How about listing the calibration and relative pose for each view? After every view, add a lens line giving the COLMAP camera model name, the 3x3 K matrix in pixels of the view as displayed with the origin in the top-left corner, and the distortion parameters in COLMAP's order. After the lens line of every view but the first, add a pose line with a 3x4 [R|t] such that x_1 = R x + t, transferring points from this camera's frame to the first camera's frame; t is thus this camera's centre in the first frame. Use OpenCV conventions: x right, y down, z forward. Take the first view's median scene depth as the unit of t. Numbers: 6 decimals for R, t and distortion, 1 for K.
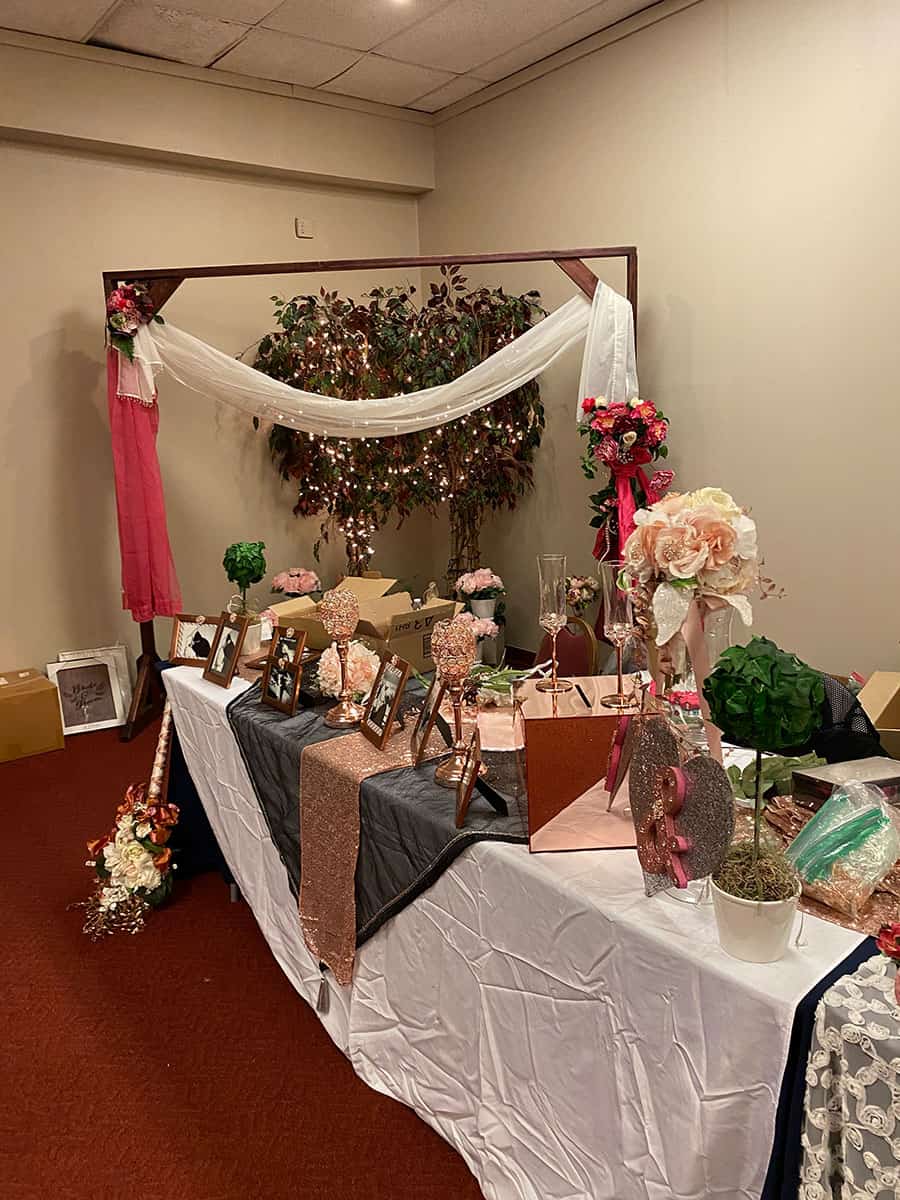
lens RADIAL K [[850.8, 0, 450.0], [0, 850.8, 600.0], [0, 0, 1]] dist [0.075427, -0.107948]
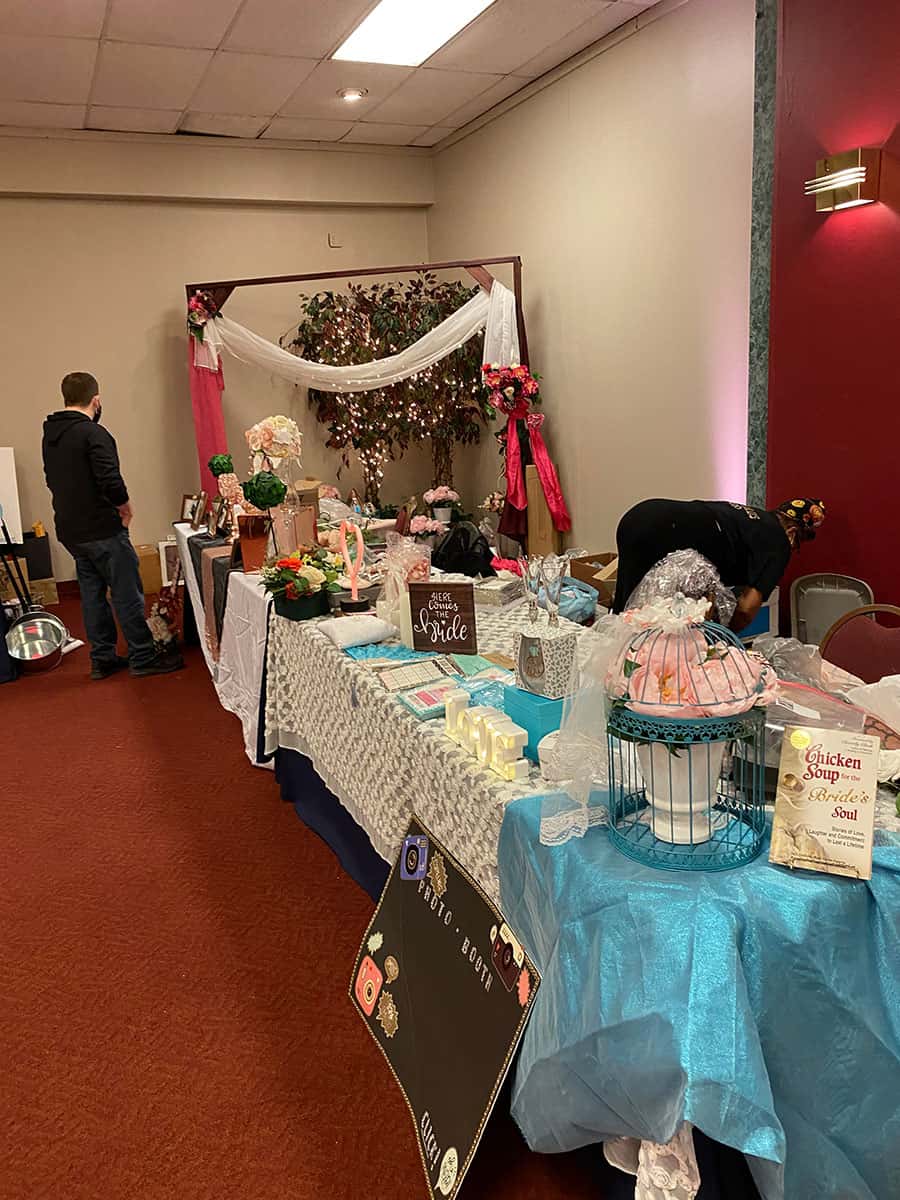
lens RADIAL K [[850.8, 0, 450.0], [0, 850.8, 600.0], [0, 0, 1]] dist [0.075427, -0.107948]
pose [[0.973485, 0.046086, -0.224059, 0.425147], [-0.033486, 0.997654, 0.059715, 0.074999], [0.226285, -0.050629, 0.972744, -0.420466]]
